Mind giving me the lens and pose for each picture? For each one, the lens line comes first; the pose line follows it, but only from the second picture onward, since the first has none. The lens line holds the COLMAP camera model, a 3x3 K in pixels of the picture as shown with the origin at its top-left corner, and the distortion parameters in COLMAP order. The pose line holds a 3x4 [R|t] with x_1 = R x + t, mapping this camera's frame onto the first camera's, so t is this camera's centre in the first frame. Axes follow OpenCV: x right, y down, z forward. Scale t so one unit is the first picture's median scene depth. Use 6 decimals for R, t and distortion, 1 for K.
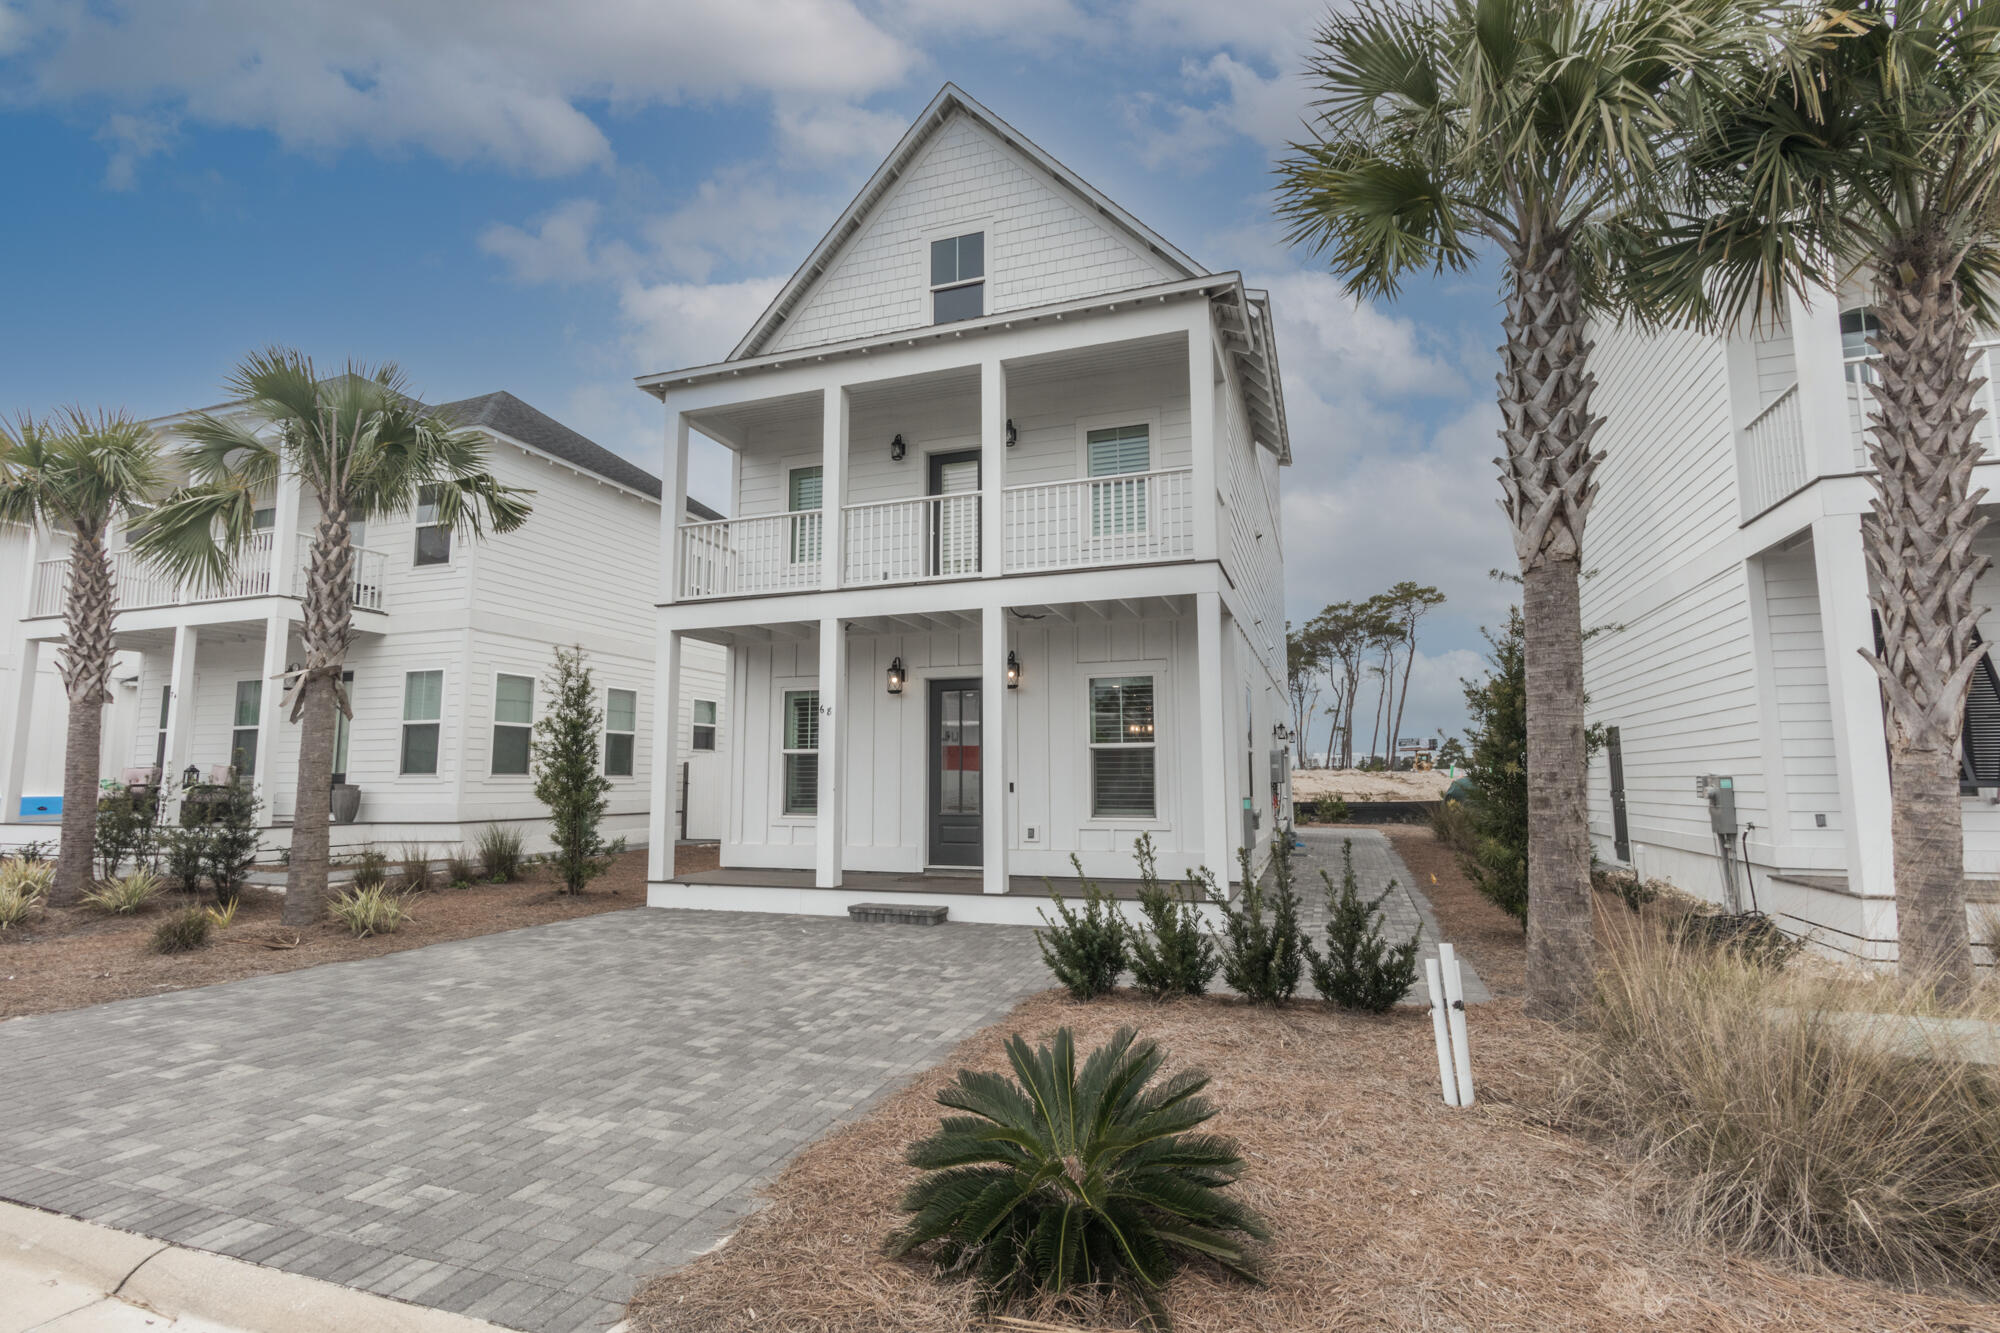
lens RADIAL K [[959.5, 0, 990.5], [0, 959.5, 670.3], [0, 0, 1]] dist [0.004285, -0.000606]
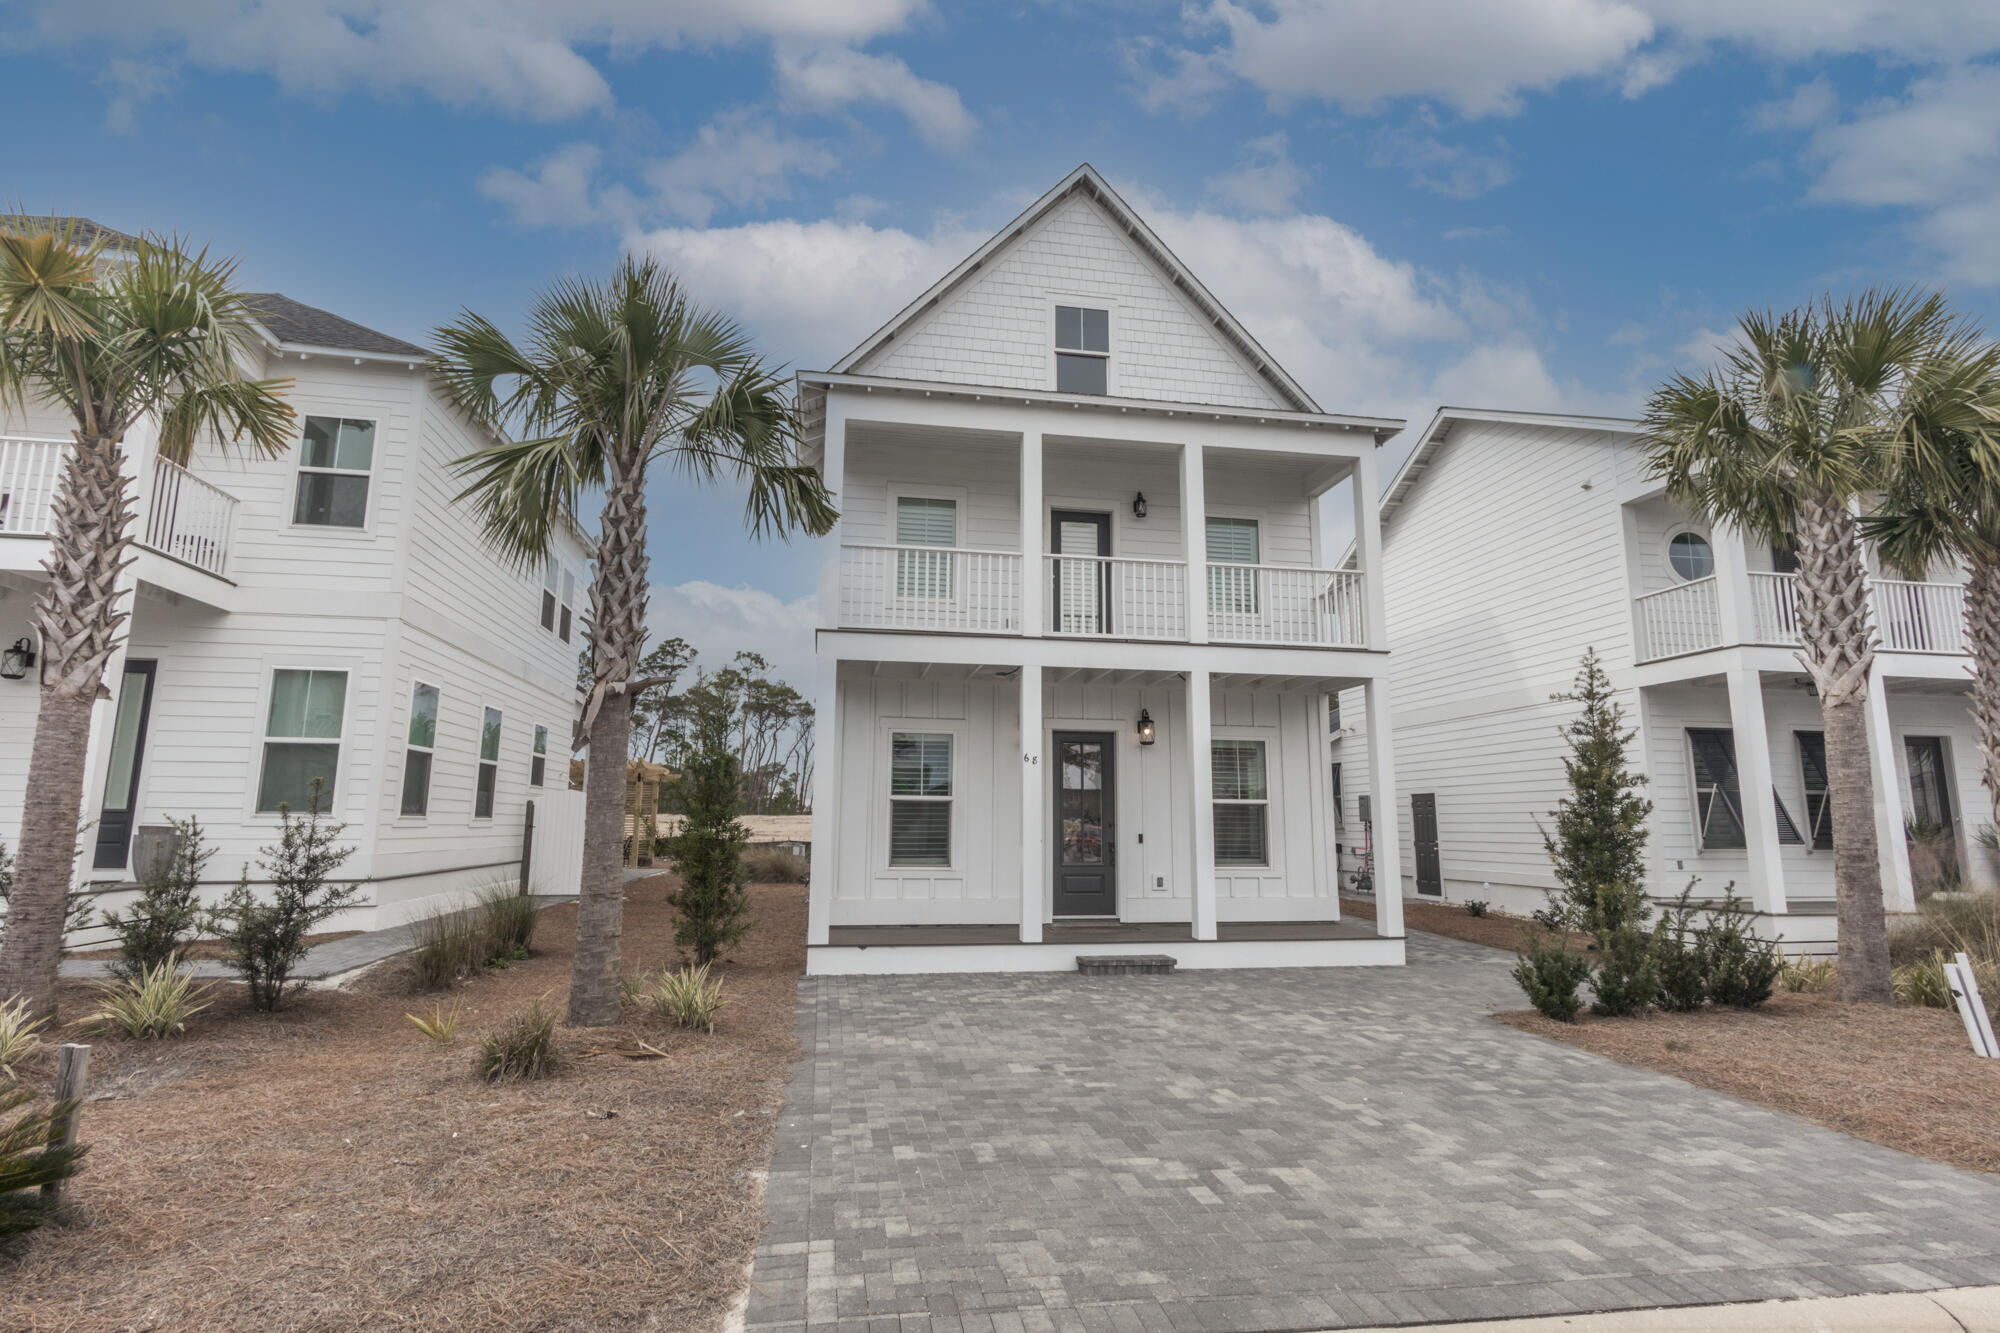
lens RADIAL K [[959.5, 0, 988.8], [0, 959.5, 672.7], [0, 0, 1]] dist [0.004285, -0.000606]
pose [[0.871560, 0.087645, 0.482391, -0.719076], [-0.068142, 0.995997, -0.057846, 0.013988], [-0.485530, 0.017545, 0.874044, 0.171920]]
